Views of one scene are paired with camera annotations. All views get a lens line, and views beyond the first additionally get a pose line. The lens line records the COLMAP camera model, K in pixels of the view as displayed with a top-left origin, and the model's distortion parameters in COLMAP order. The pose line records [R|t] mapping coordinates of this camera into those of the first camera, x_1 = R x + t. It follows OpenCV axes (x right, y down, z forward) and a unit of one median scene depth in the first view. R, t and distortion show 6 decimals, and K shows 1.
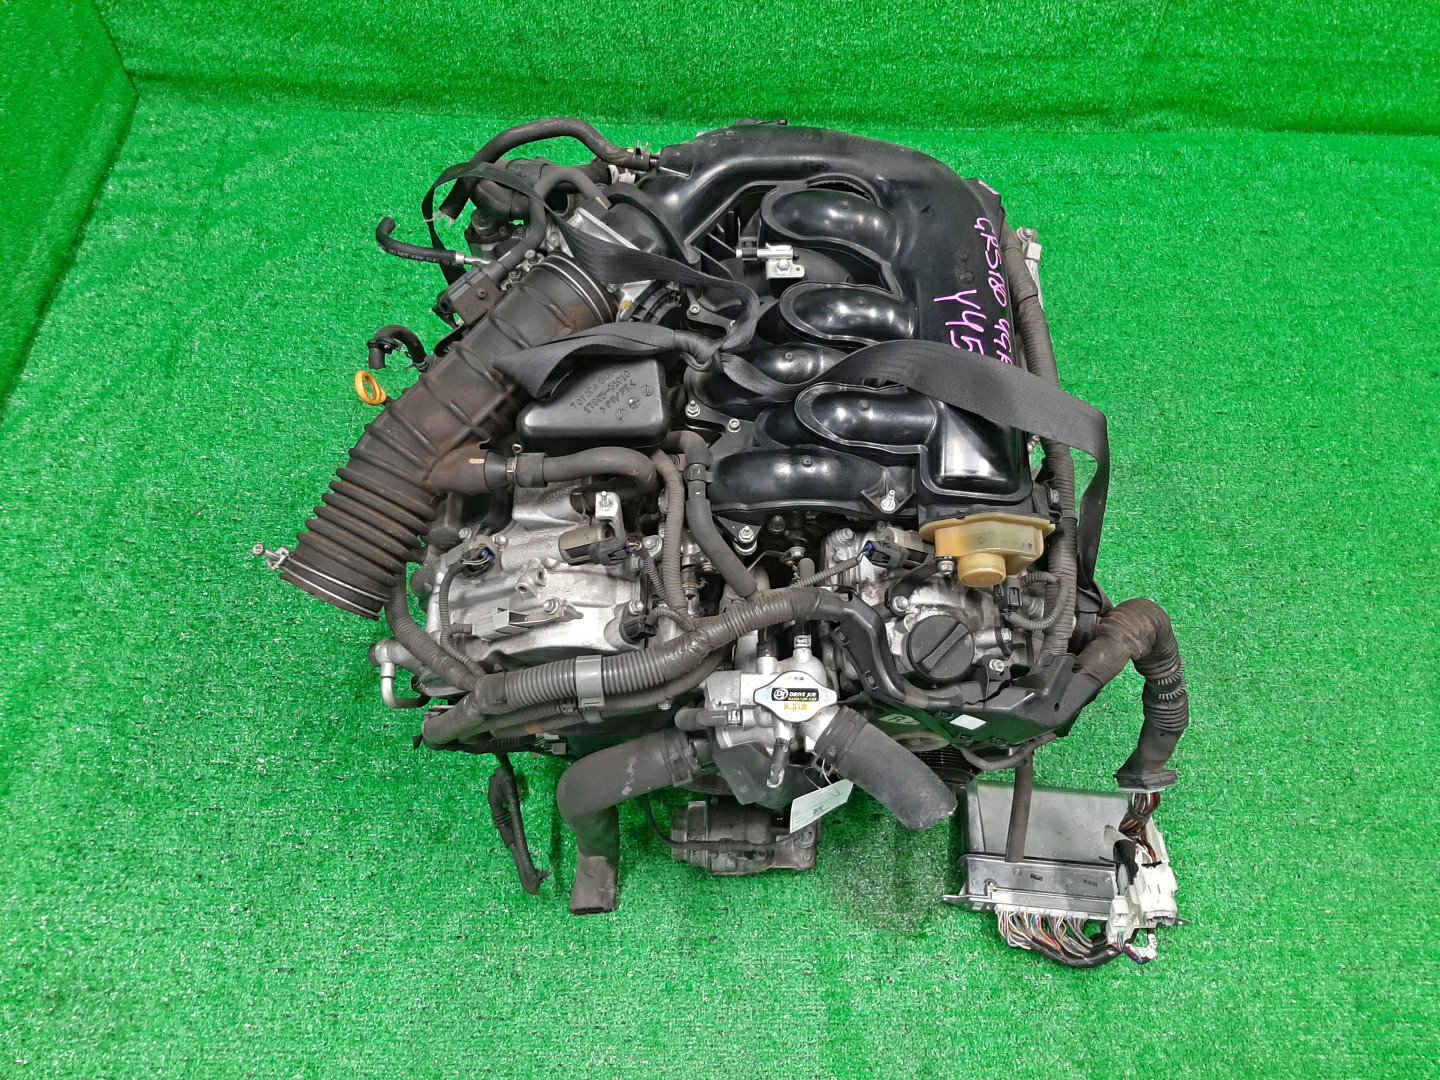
lens RADIAL K [[1109.8, 0, 728.0], [0, 1109.8, 536.8], [0, 0, 1]] dist [0.055979, -0.109650]
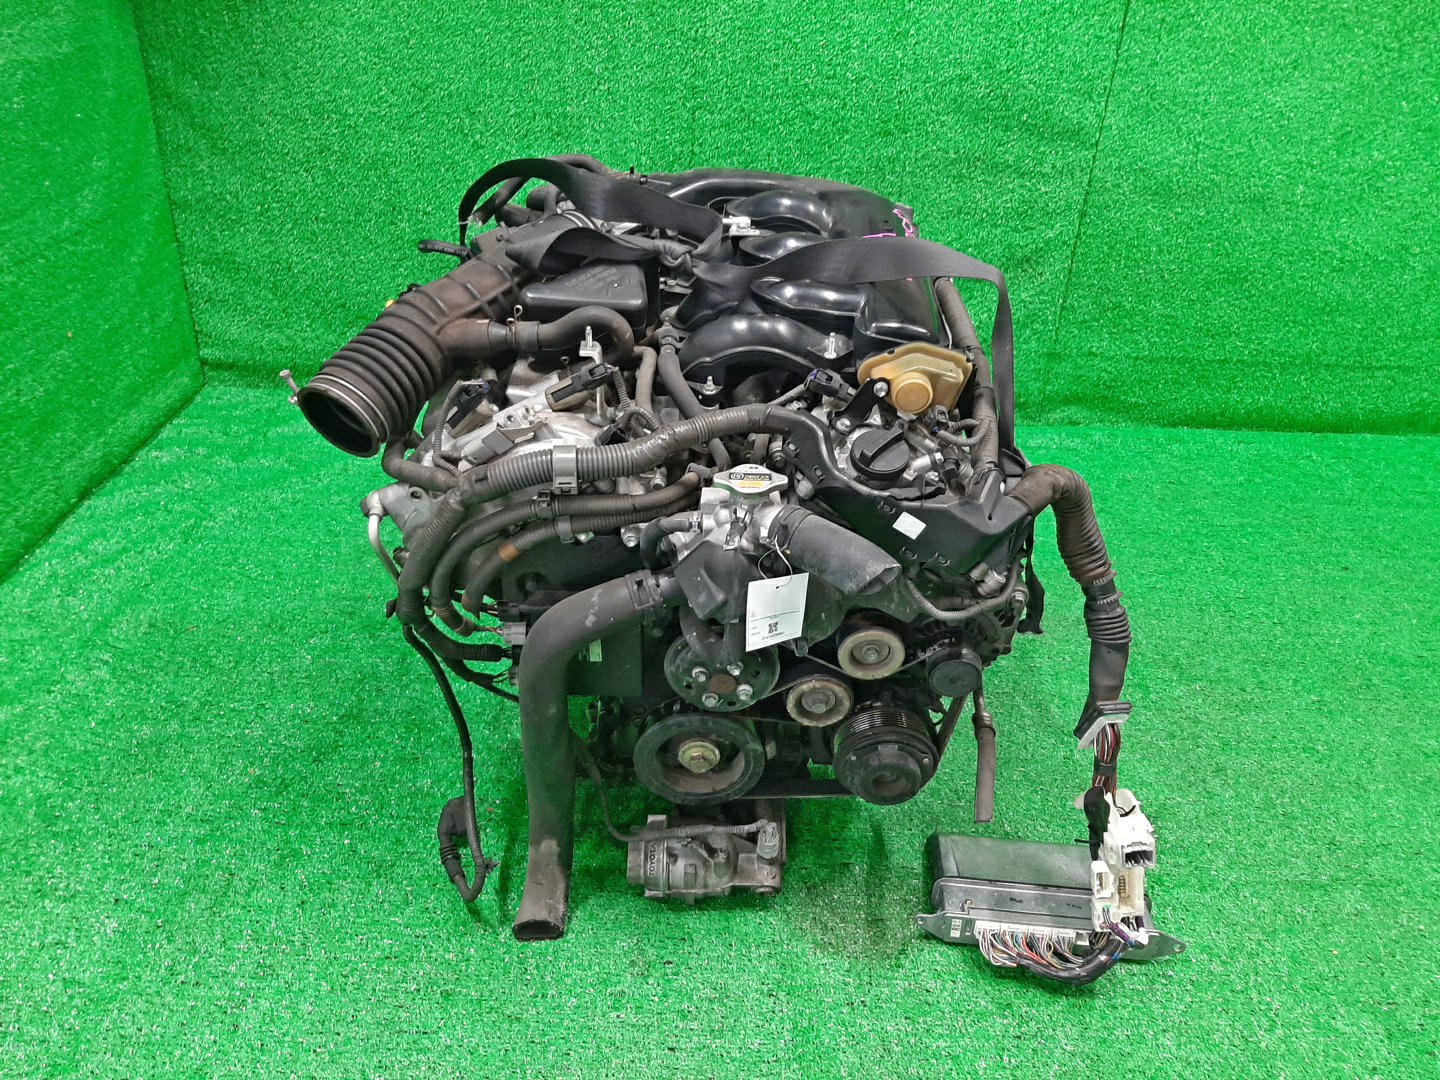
lens RADIAL K [[1109.8, 0, 728.0], [0, 1109.8, 536.8], [0, 0, 1]] dist [0.055979, -0.109650]
pose [[0.999753, 0.018323, 0.012557, 0.017127], [-0.010328, 0.883924, -0.467517, 0.474264], [-0.019666, 0.467271, 0.883895, 0.034298]]
